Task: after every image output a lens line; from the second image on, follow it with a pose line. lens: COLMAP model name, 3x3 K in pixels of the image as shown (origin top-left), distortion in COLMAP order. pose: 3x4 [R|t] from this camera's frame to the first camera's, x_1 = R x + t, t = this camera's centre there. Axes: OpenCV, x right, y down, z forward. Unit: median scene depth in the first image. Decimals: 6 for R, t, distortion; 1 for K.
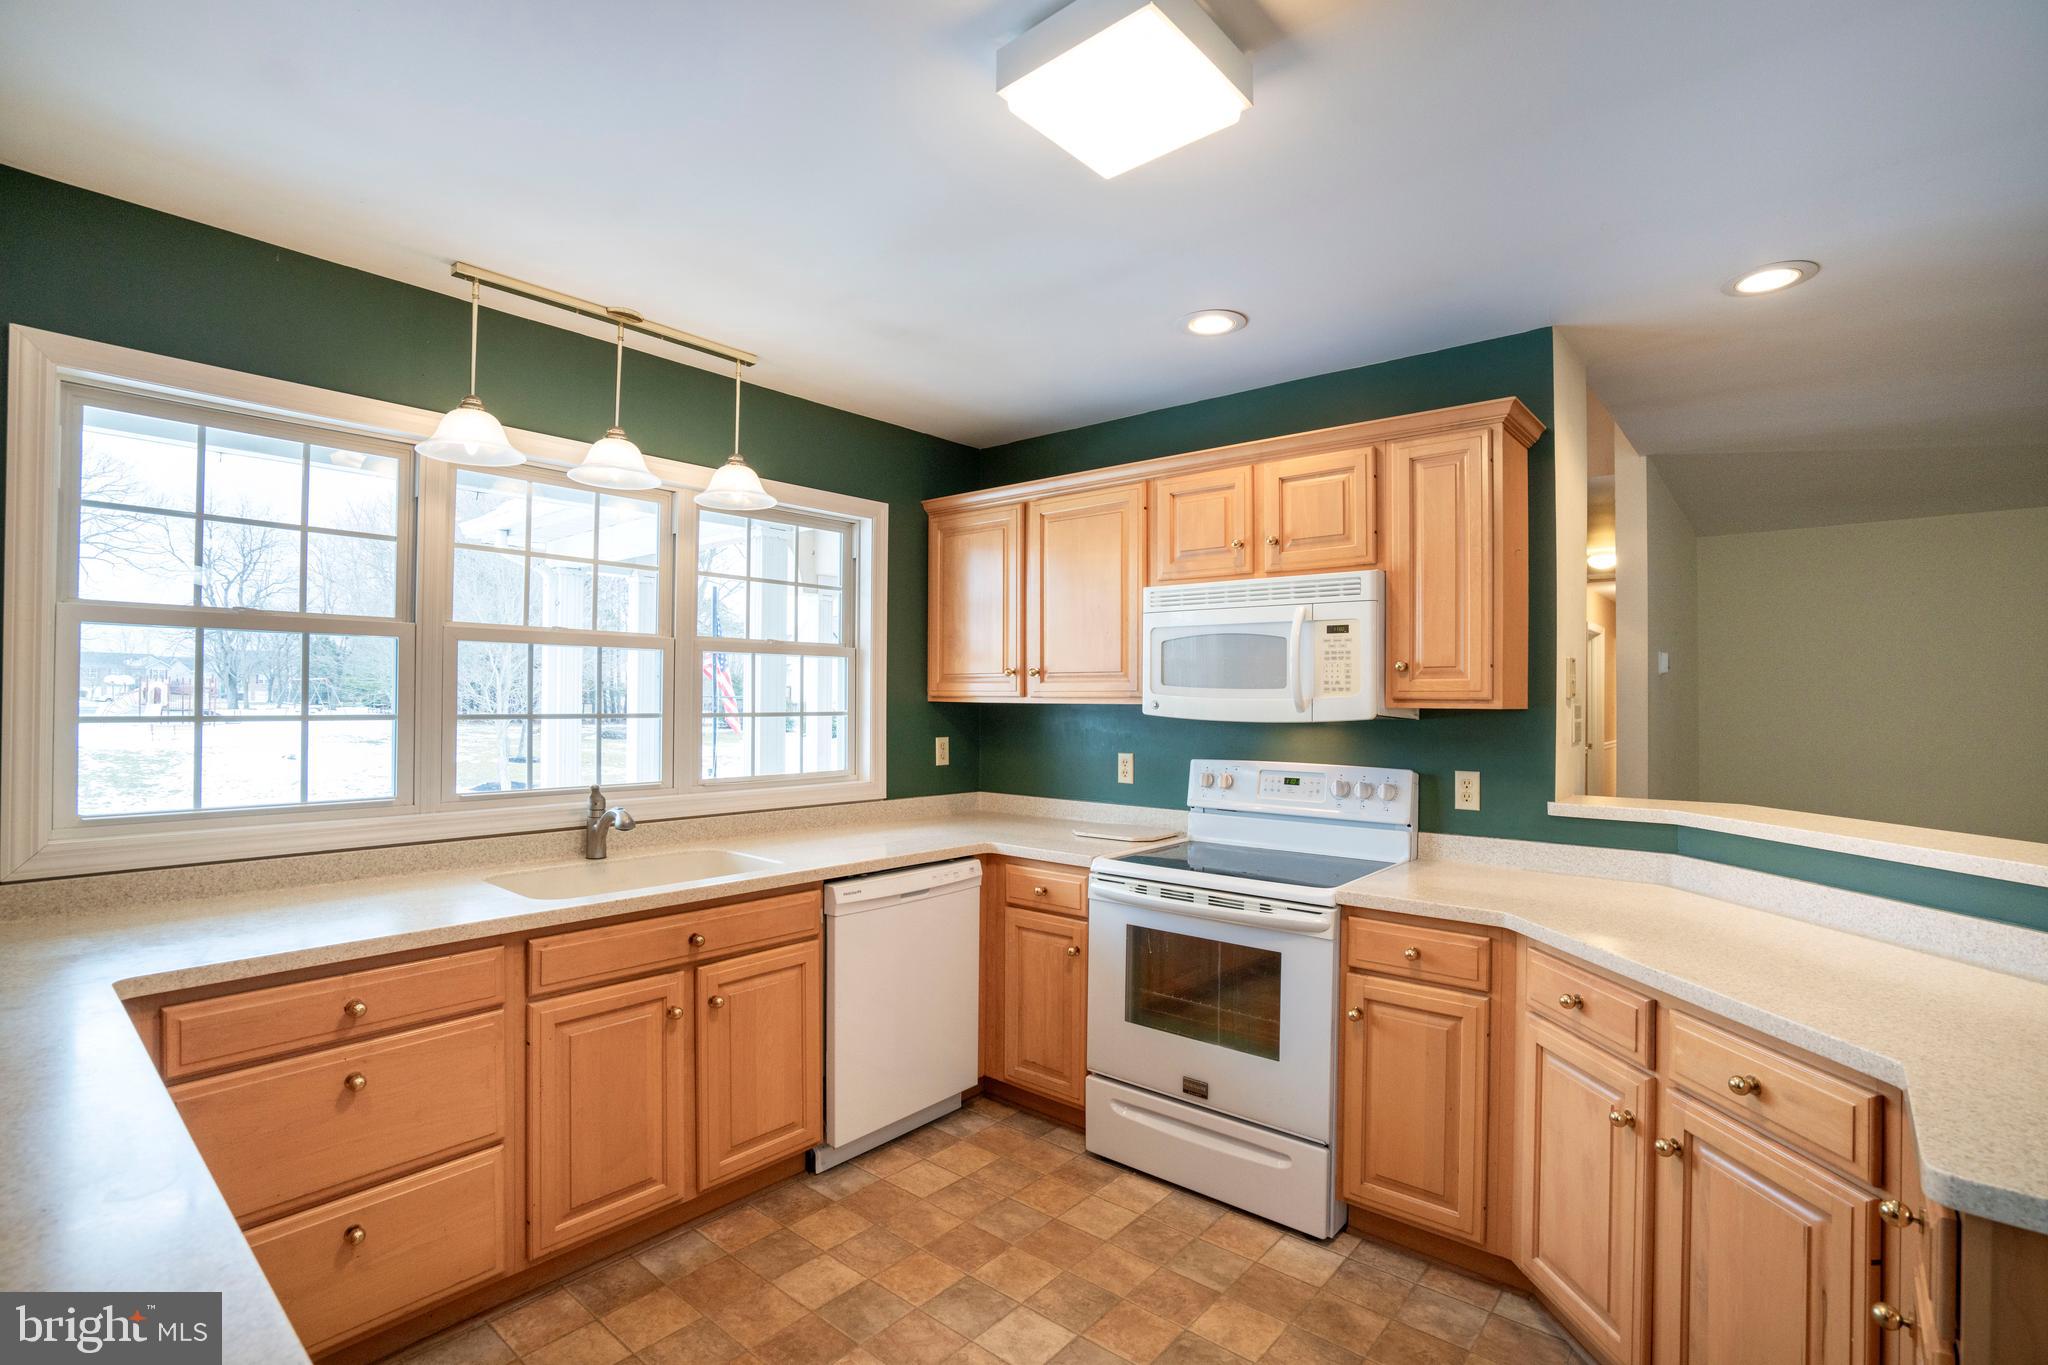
lens RADIAL K [[951.1, 0, 1015.8], [0, 951.1, 693.3], [0, 0, 1]] dist [-0.010970, 0.004325]
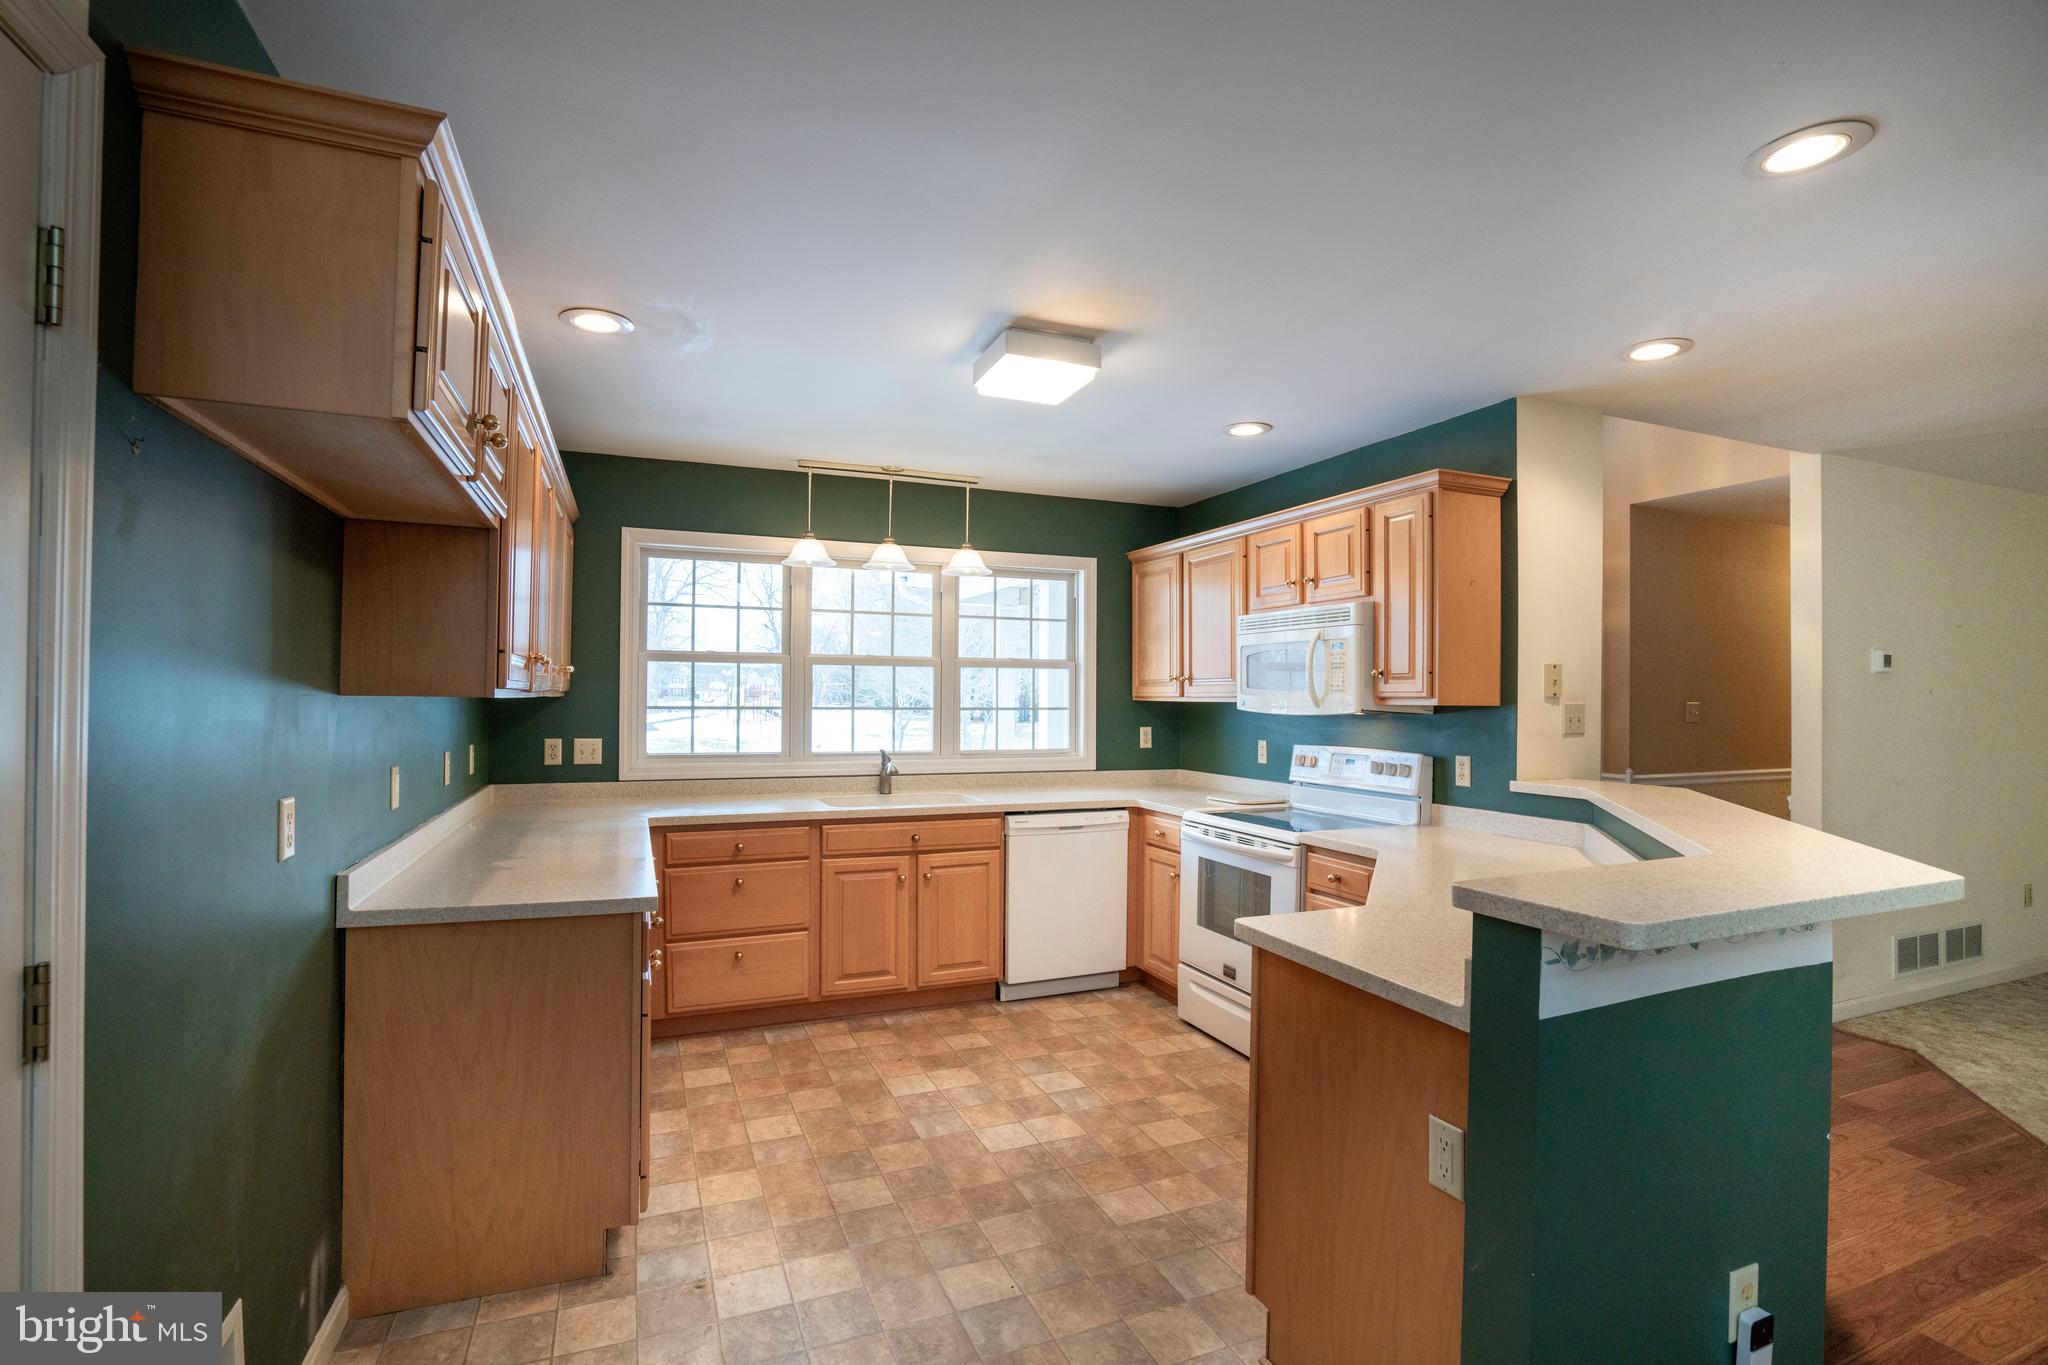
lens RADIAL K [[951.1, 0, 1036.6], [0, 951.1, 690.1], [0, 0, 1]] dist [-0.010970, 0.004325]
pose [[0.899361, -0.003107, -0.437196, 0.535572], [0.000621, 0.999983, -0.005830, 0.002480], [0.437207, 0.004972, 0.899347, -0.392542]]
